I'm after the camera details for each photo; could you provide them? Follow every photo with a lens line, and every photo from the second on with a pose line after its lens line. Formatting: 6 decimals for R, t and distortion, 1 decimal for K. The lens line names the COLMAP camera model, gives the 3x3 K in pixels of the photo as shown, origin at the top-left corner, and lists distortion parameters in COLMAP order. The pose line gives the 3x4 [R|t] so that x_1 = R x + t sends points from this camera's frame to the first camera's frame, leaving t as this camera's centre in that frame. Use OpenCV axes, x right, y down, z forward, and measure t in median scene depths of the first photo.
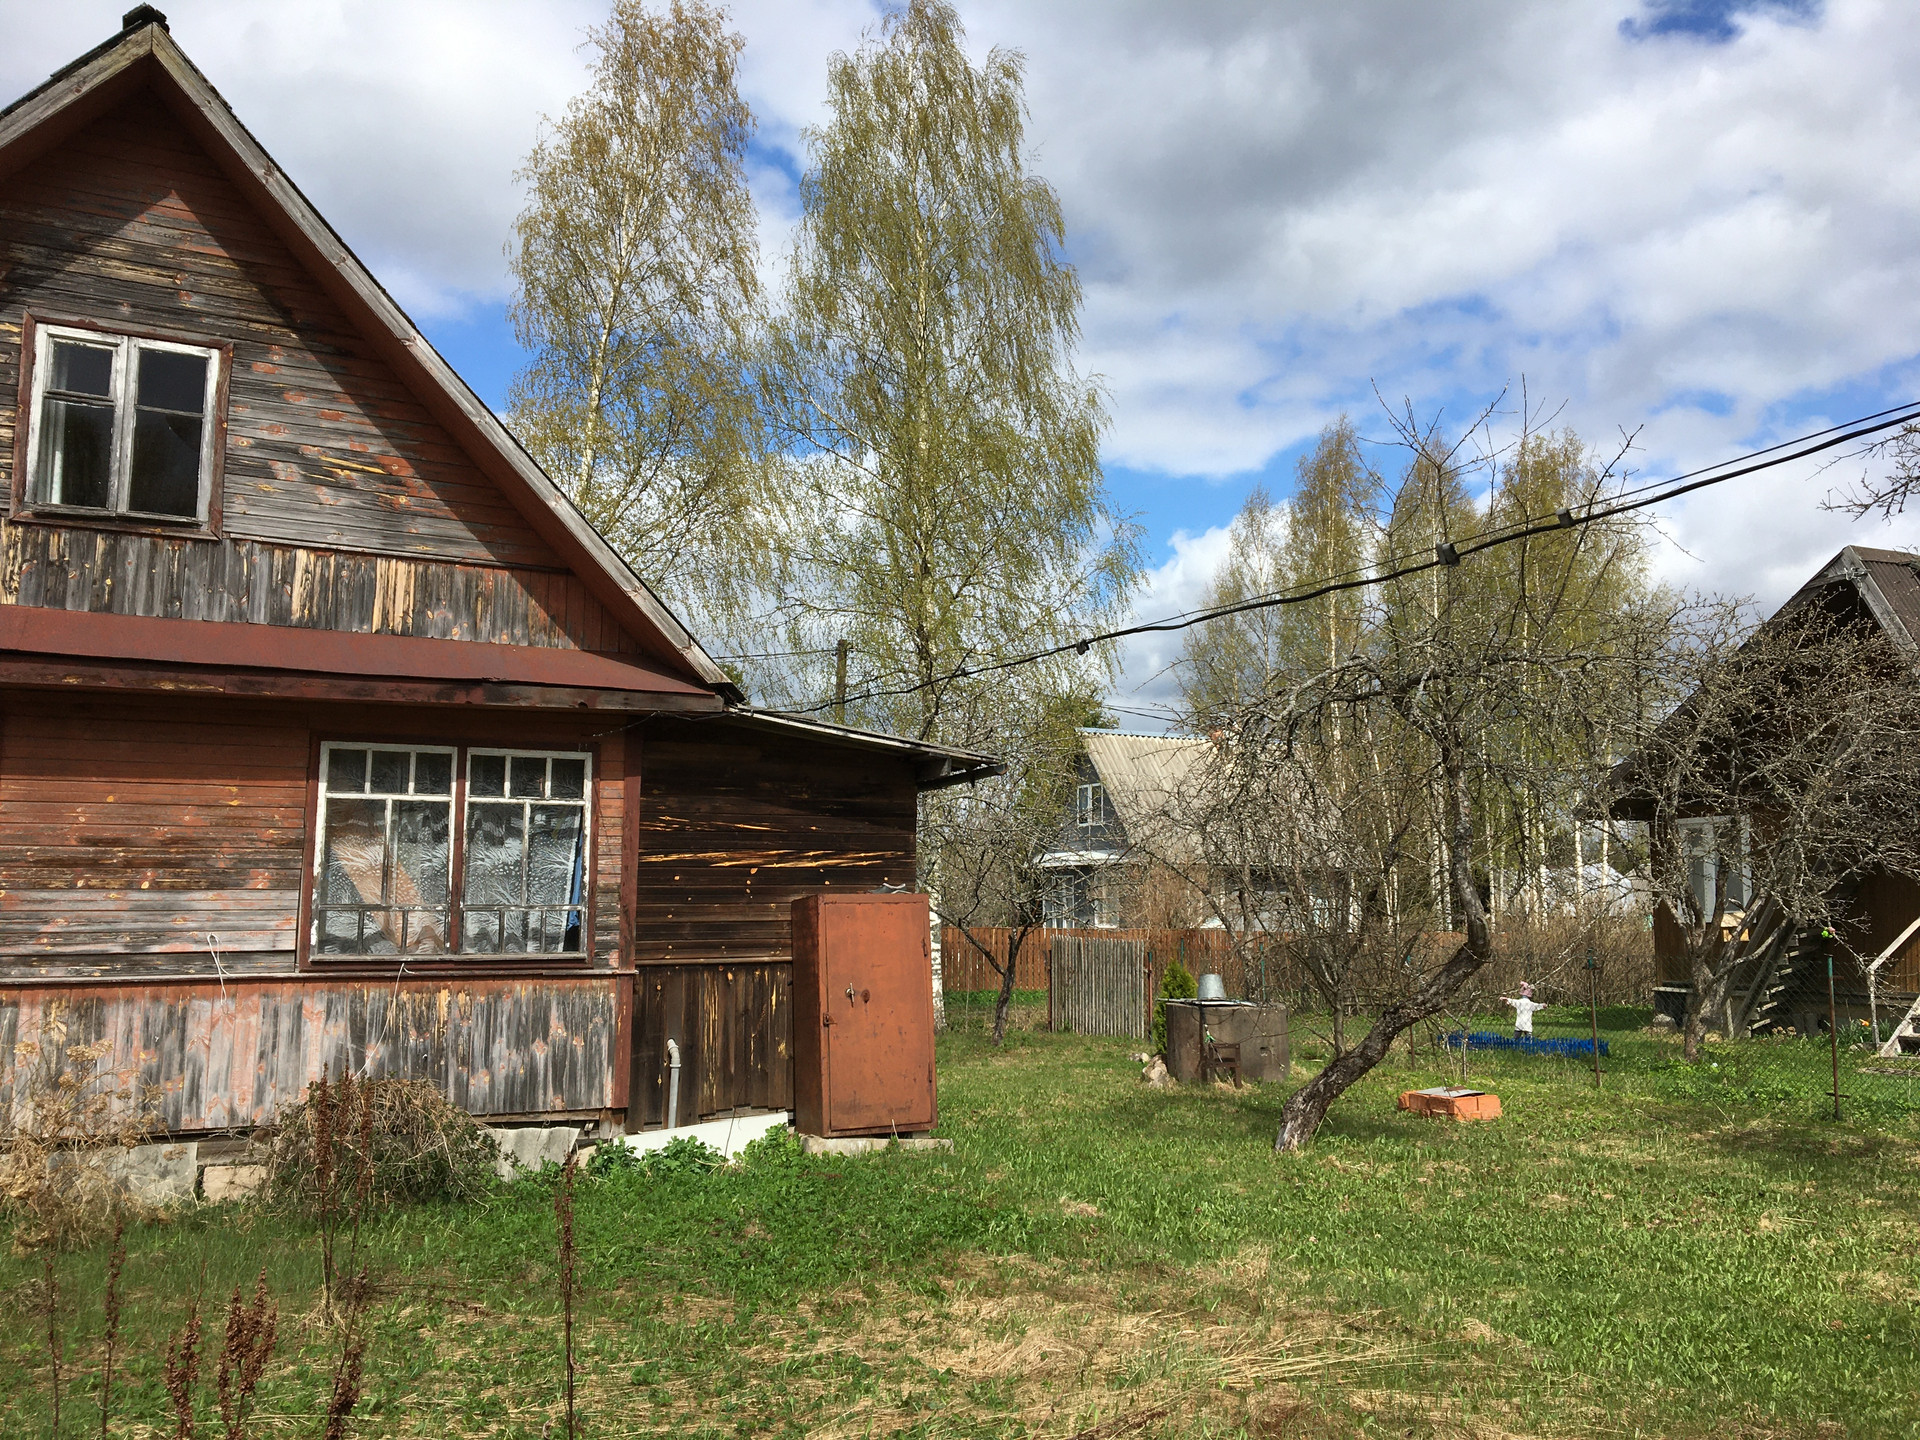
lens RADIAL K [[1589.3, 0, 962.0], [0, 1589.3, 690.7], [0, 0, 1]] dist [0.068786, -0.094631]
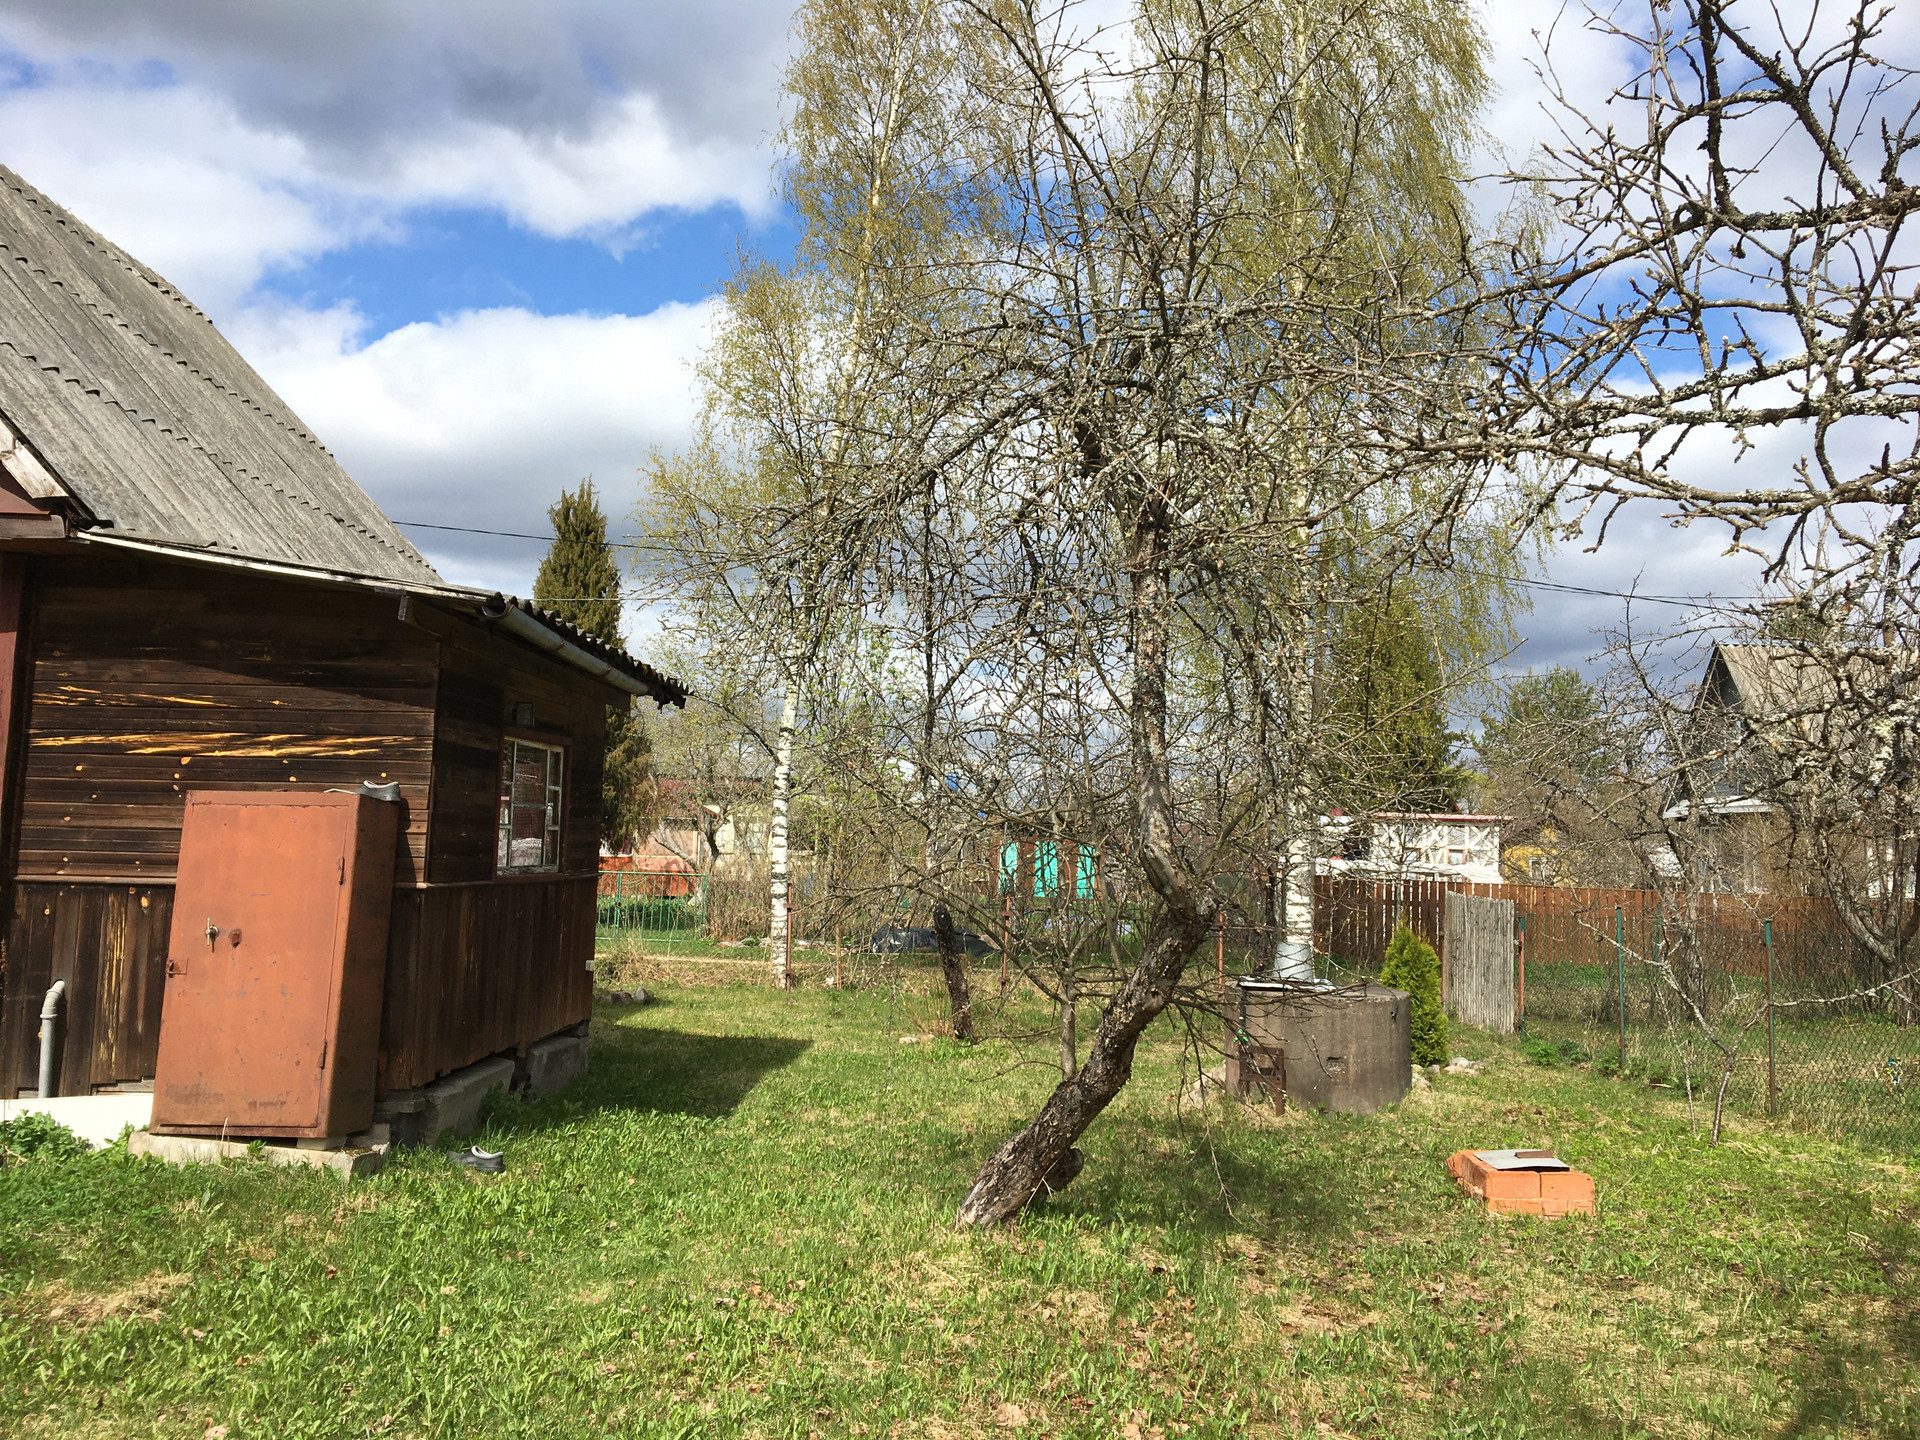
lens RADIAL K [[1589.3, 0, 962.0], [0, 1589.3, 690.7], [0, 0, 1]] dist [0.068786, -0.094631]
pose [[0.879786, -0.022451, -0.474839, 0.583337], [0.036893, 0.999096, 0.021117, 0.086244], [0.473935, -0.036097, 0.879820, 0.569849]]
